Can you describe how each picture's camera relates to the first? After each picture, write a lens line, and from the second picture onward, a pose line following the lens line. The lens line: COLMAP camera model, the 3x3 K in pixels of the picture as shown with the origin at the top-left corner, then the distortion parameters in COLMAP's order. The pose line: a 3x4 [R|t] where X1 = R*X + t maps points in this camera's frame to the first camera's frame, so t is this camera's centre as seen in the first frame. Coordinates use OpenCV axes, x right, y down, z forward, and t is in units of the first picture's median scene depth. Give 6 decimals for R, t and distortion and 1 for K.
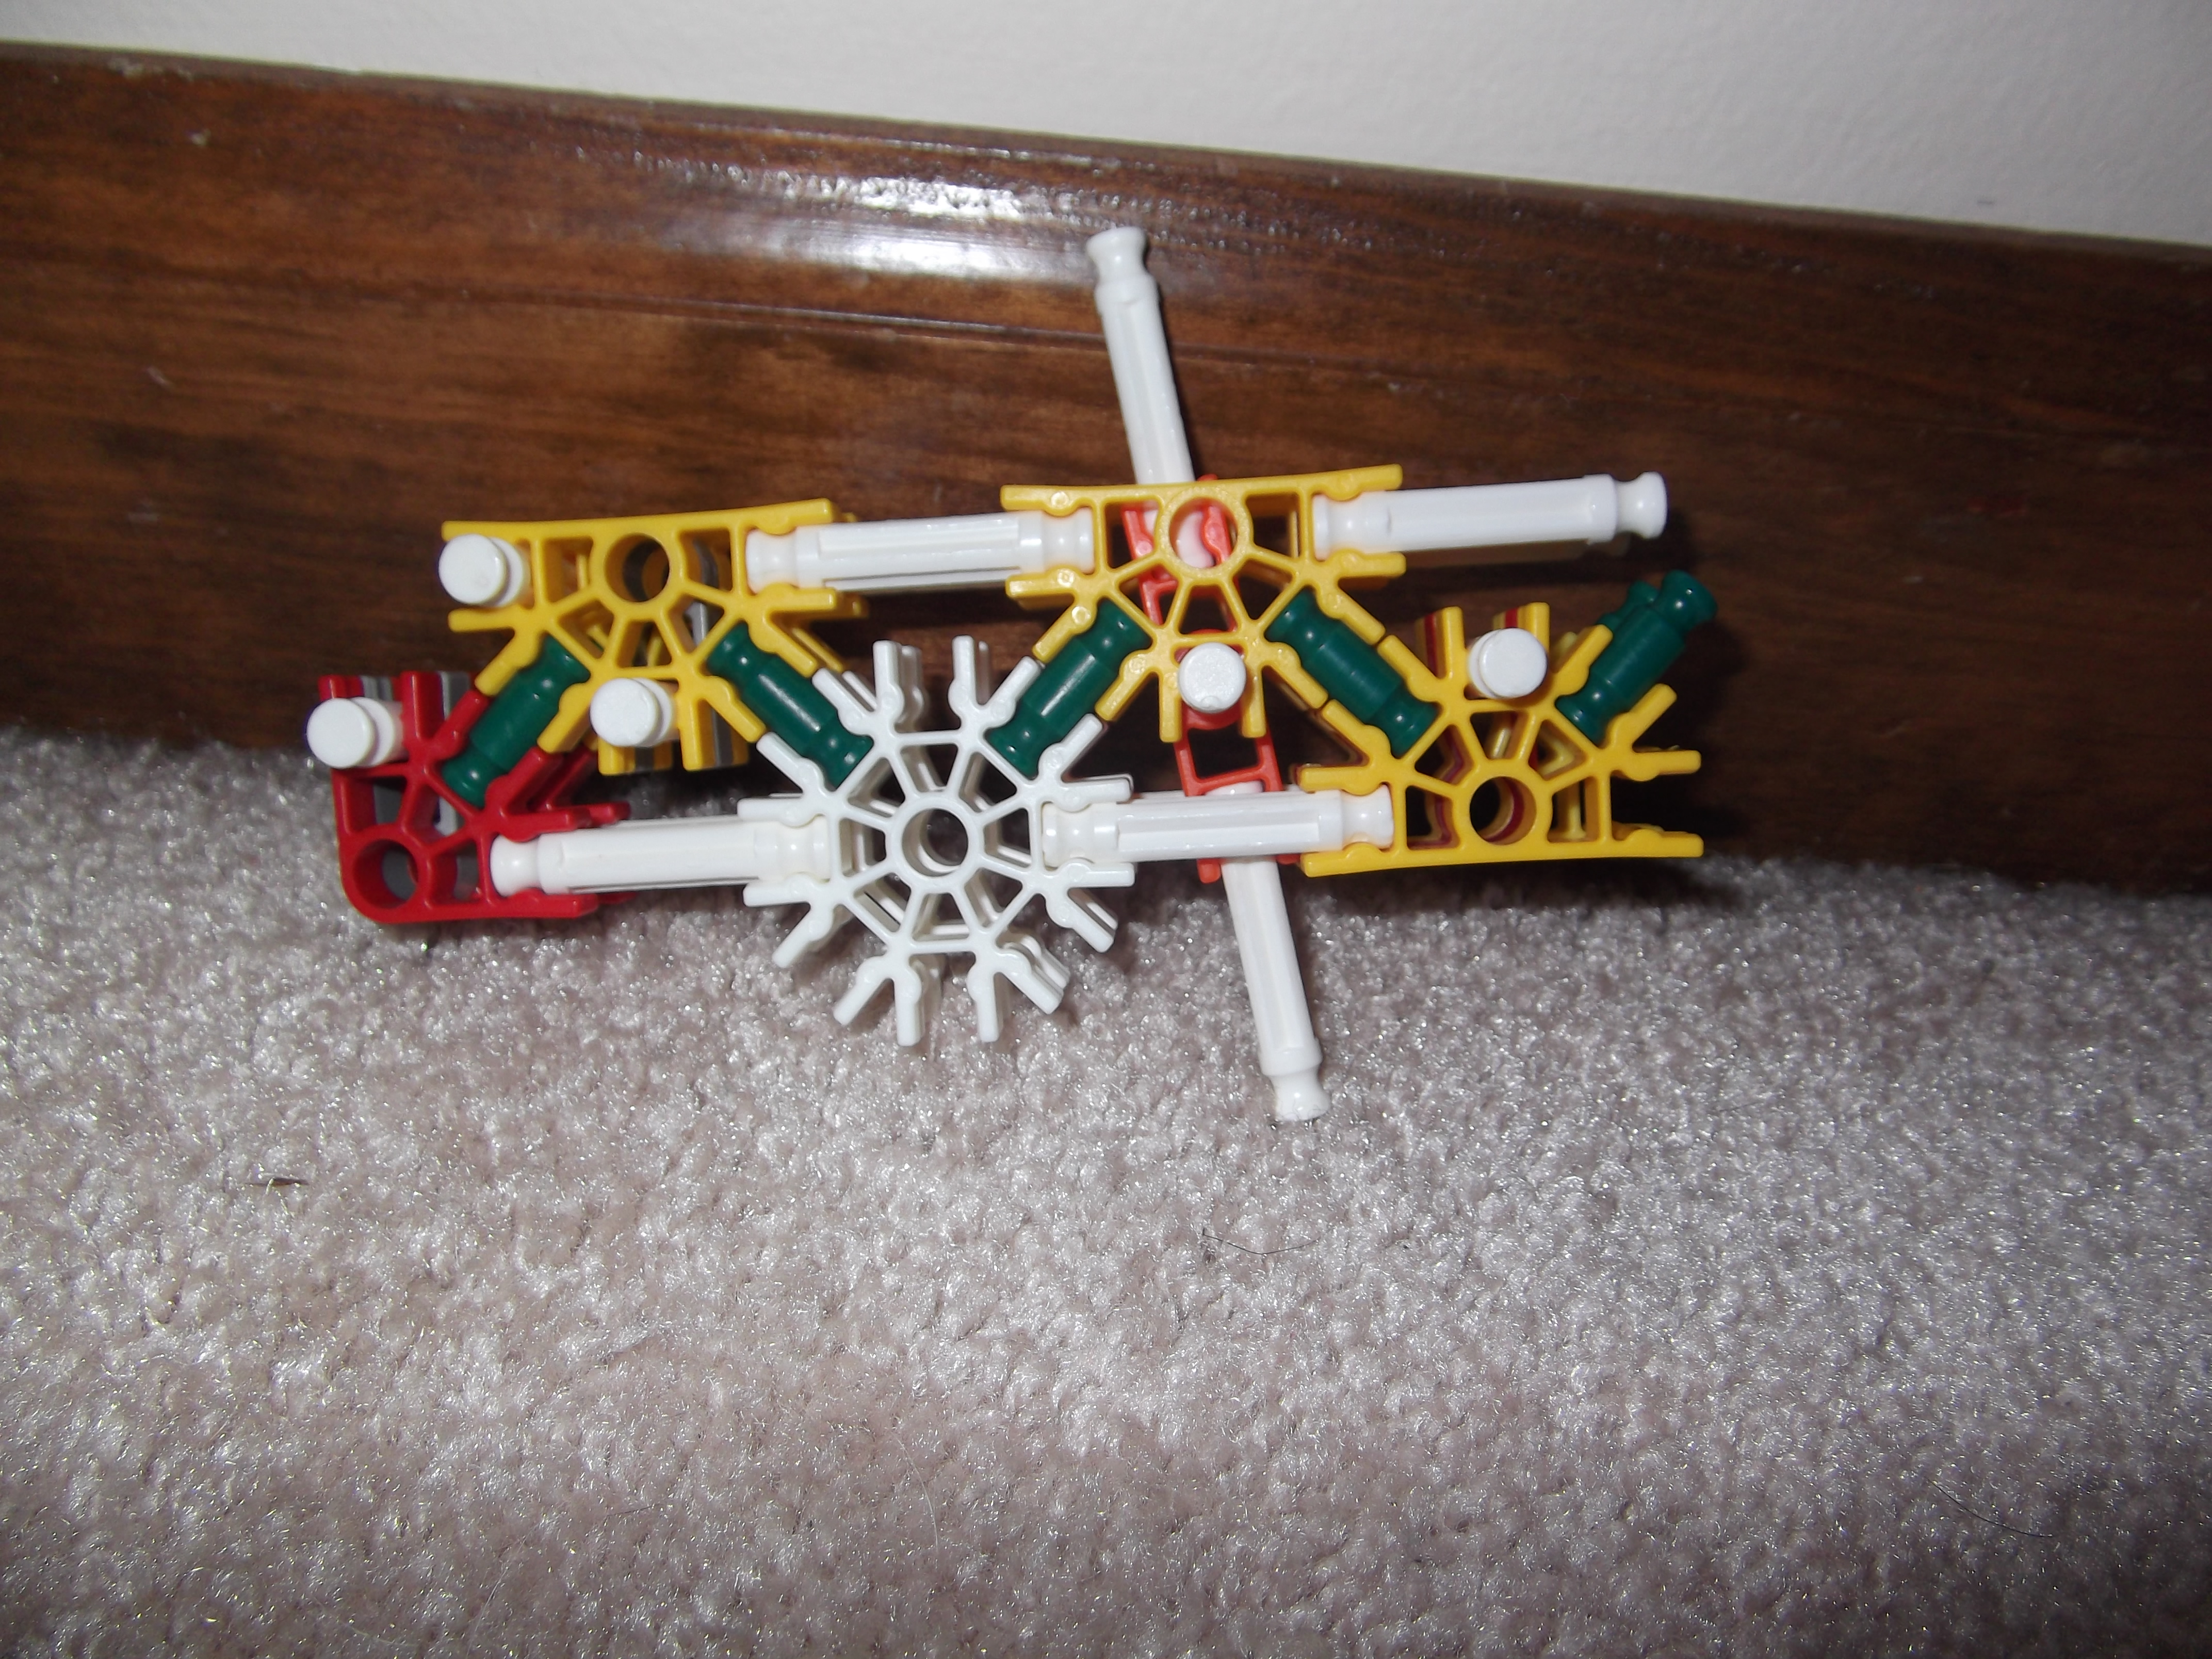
lens RADIAL K [[1887.0, 0, 1096.6], [0, 1887.0, 864.2], [0, 0, 1]] dist [-0.048277, 0.064810]
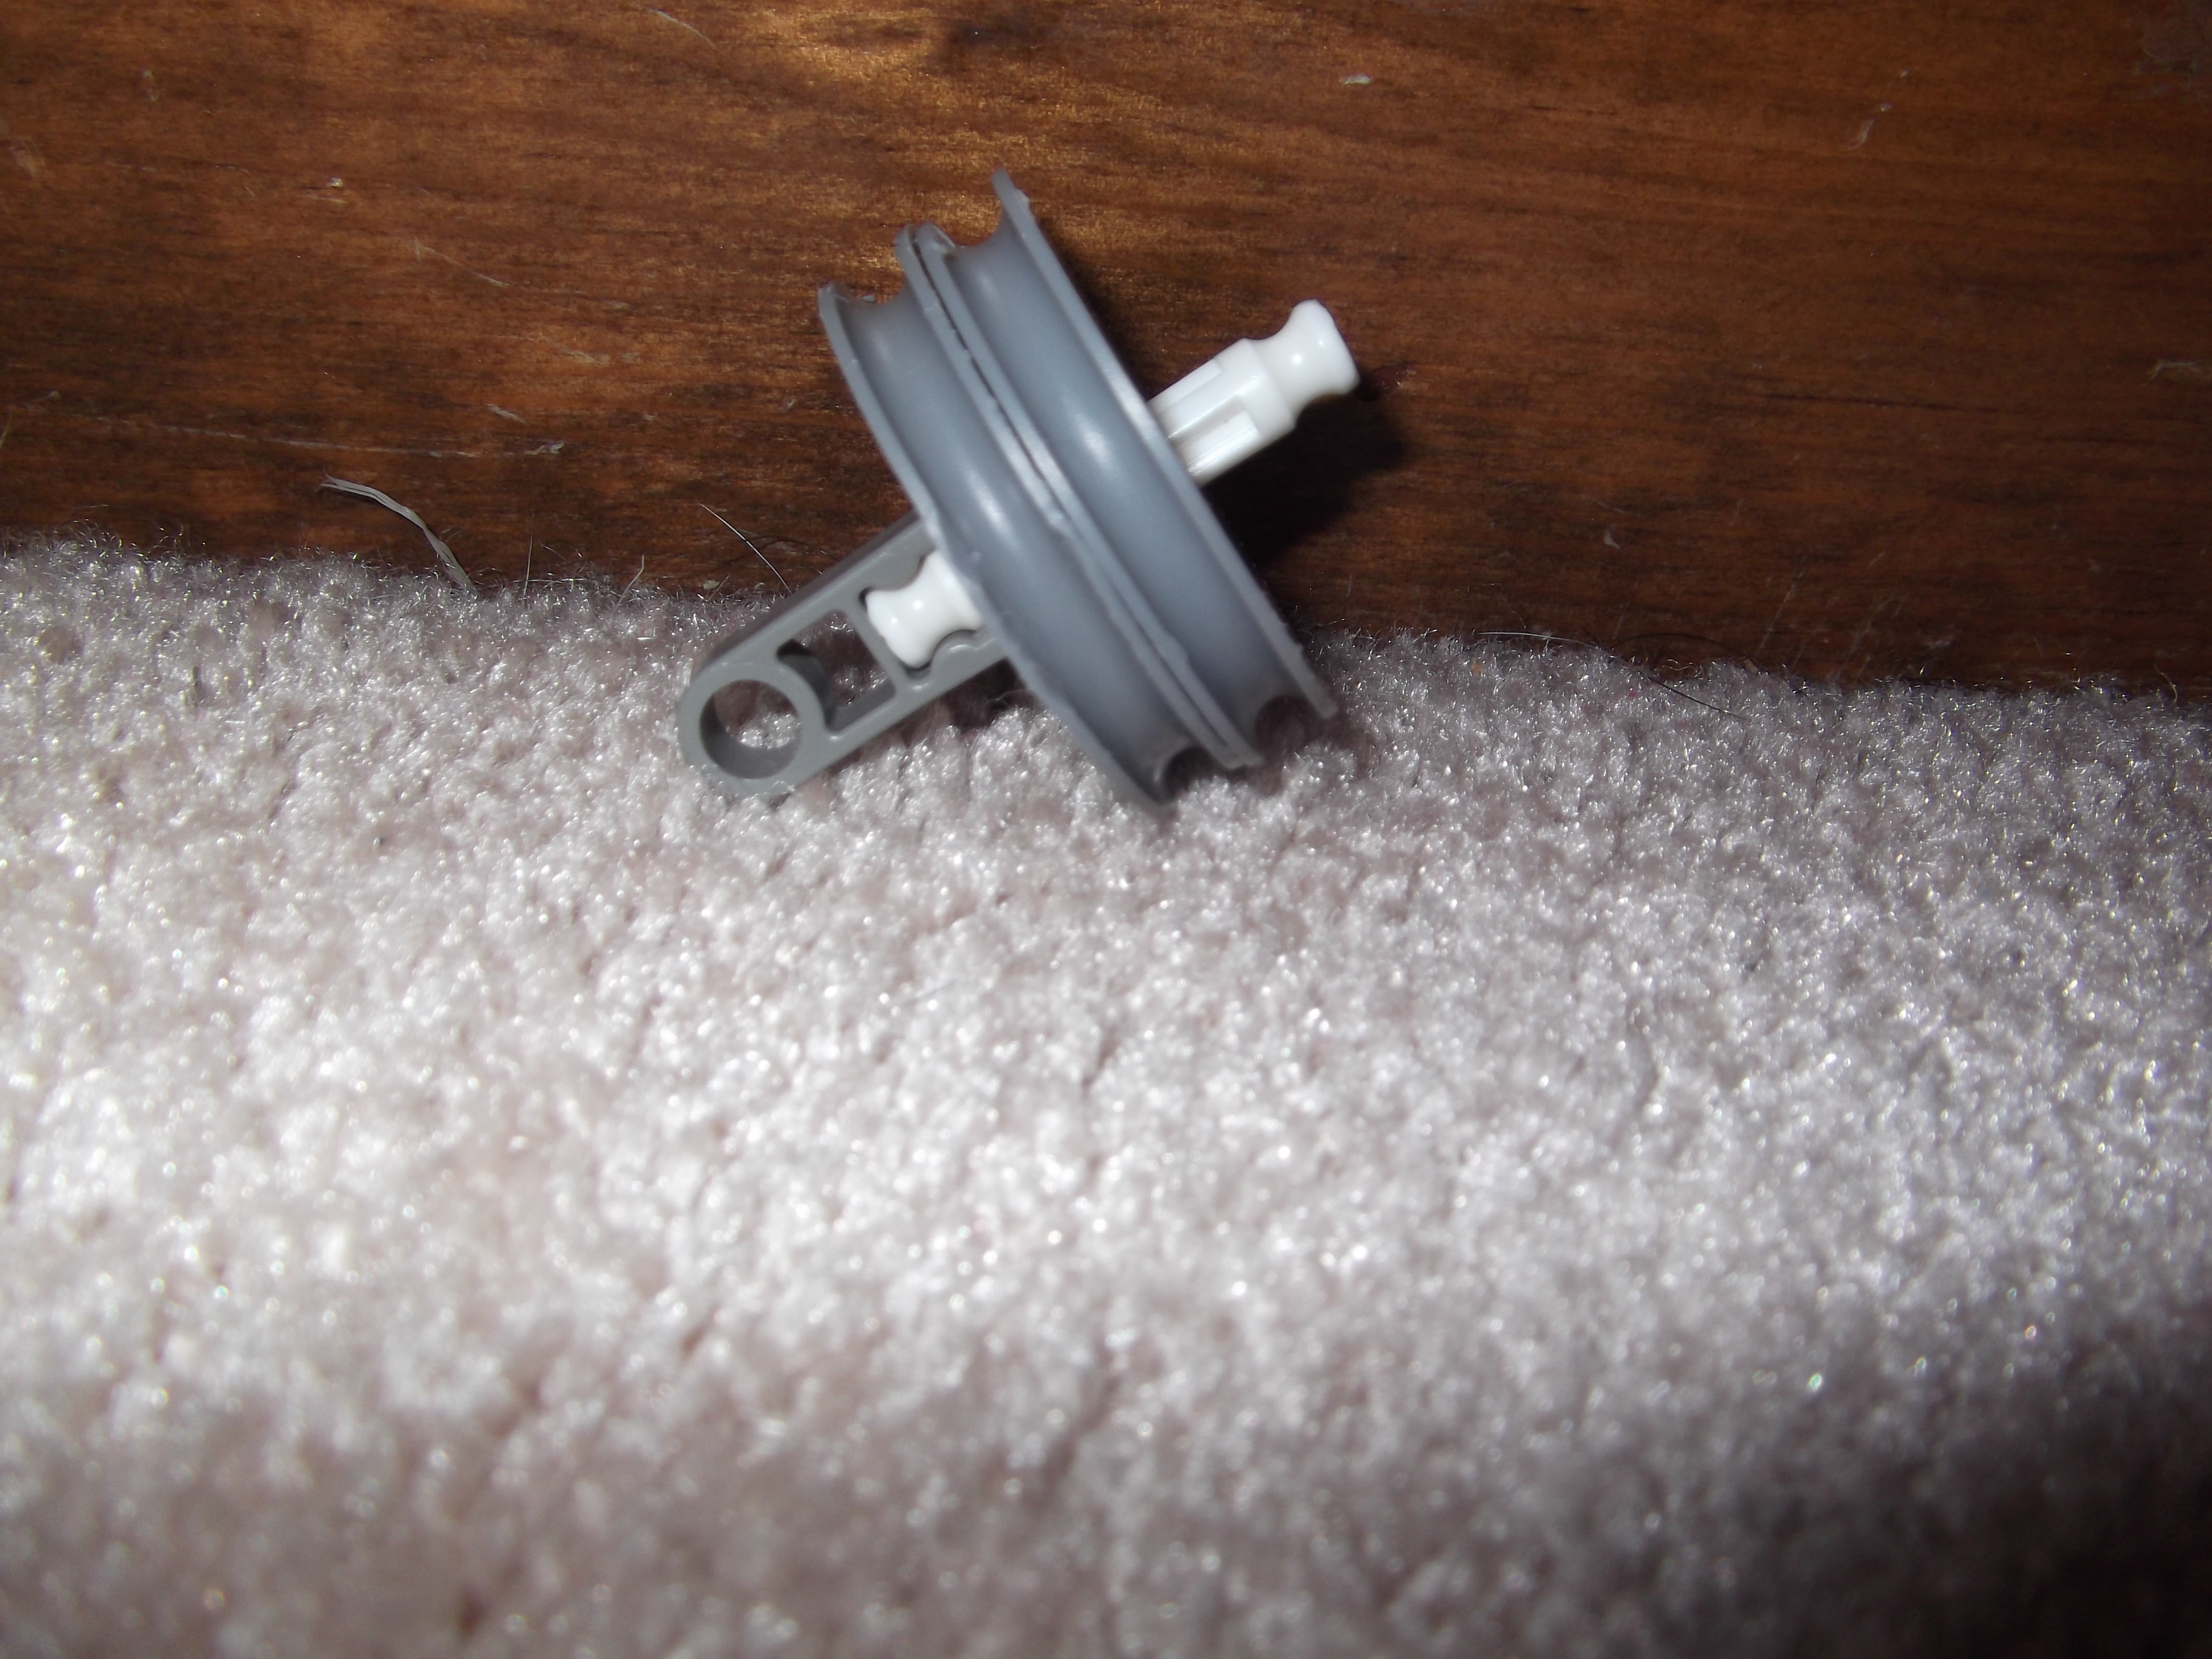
lens RADIAL K [[1896.9, 0, 1073.4], [0, 1896.9, 831.9], [0, 0, 1]] dist [-0.086515, 0.138539]
pose [[0.999954, -0.001712, -0.009489, 0.385040], [0.001684, 0.999994, -0.002957, 0.084732], [0.009494, 0.002941, 0.999951, 0.465465]]
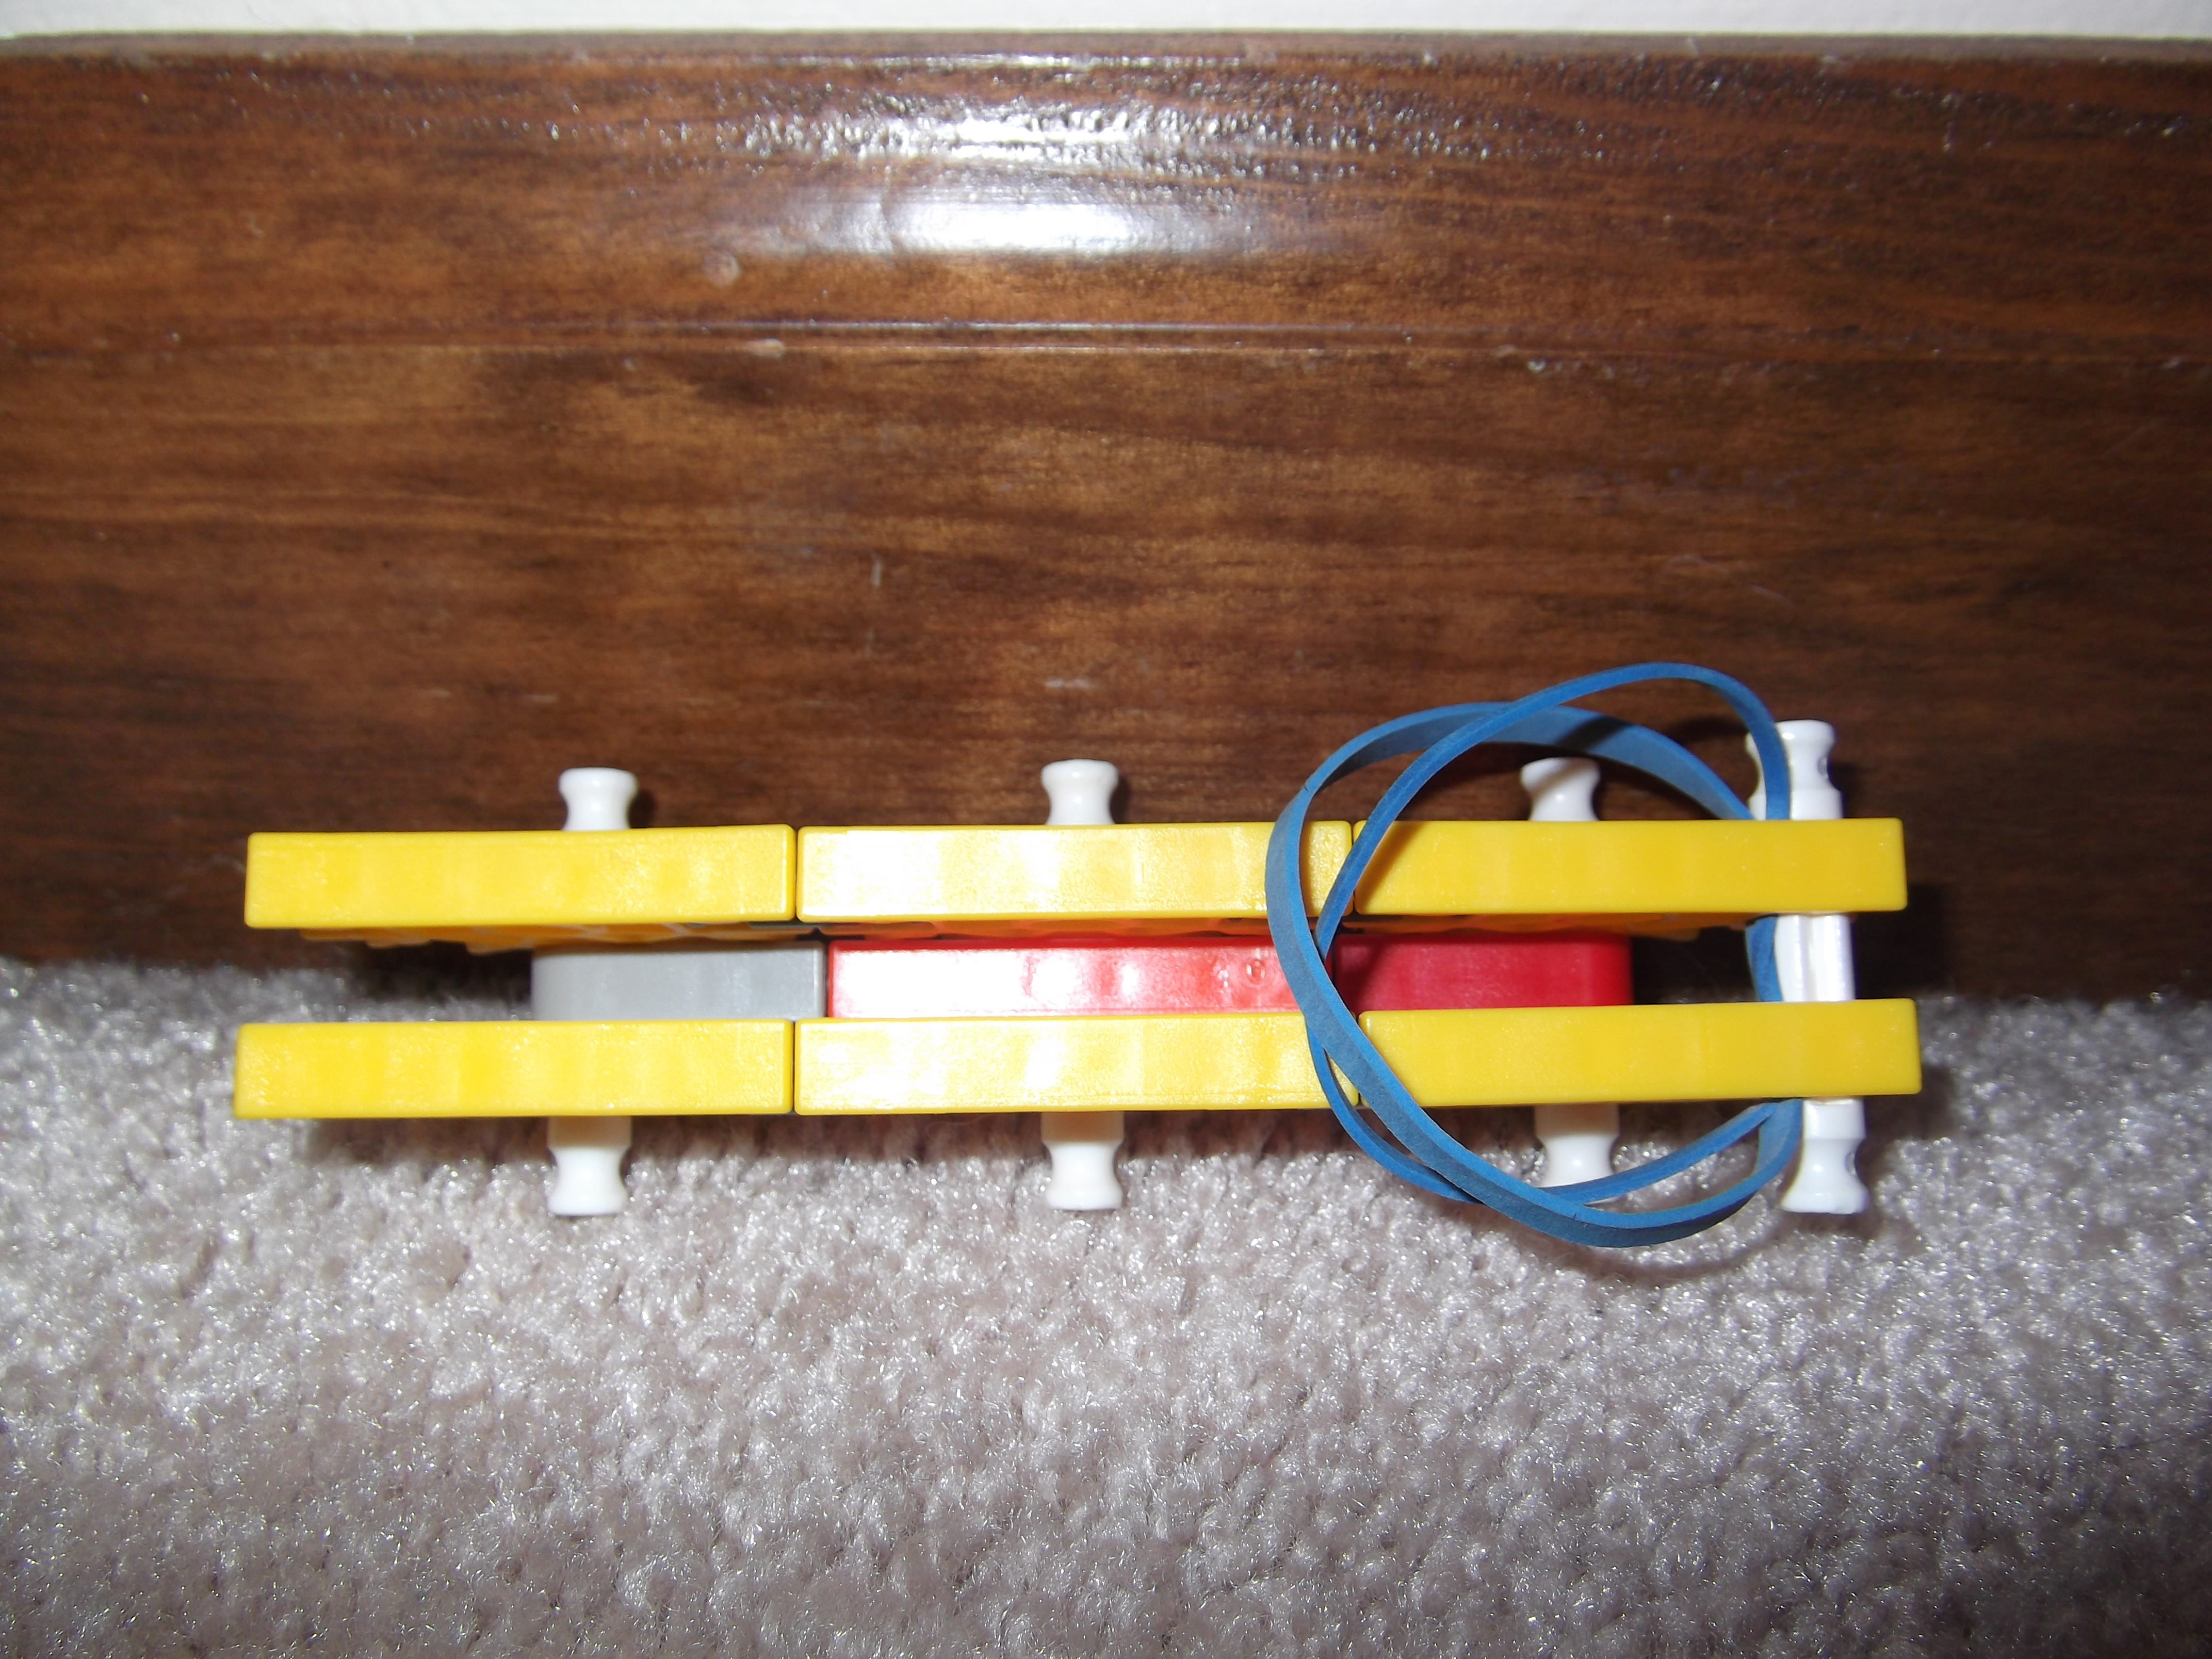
lens RADIAL K [[1849.0, 0, 1077.1], [0, 1849.0, 869.8], [0, 0, 1]] dist [-0.061901, 0.084090]
pose [[0.994140, -0.054486, -0.093360, 0.048528], [0.053023, 0.998430, -0.018077, -0.074692], [0.094198, 0.013021, 0.995468, 0.346929]]
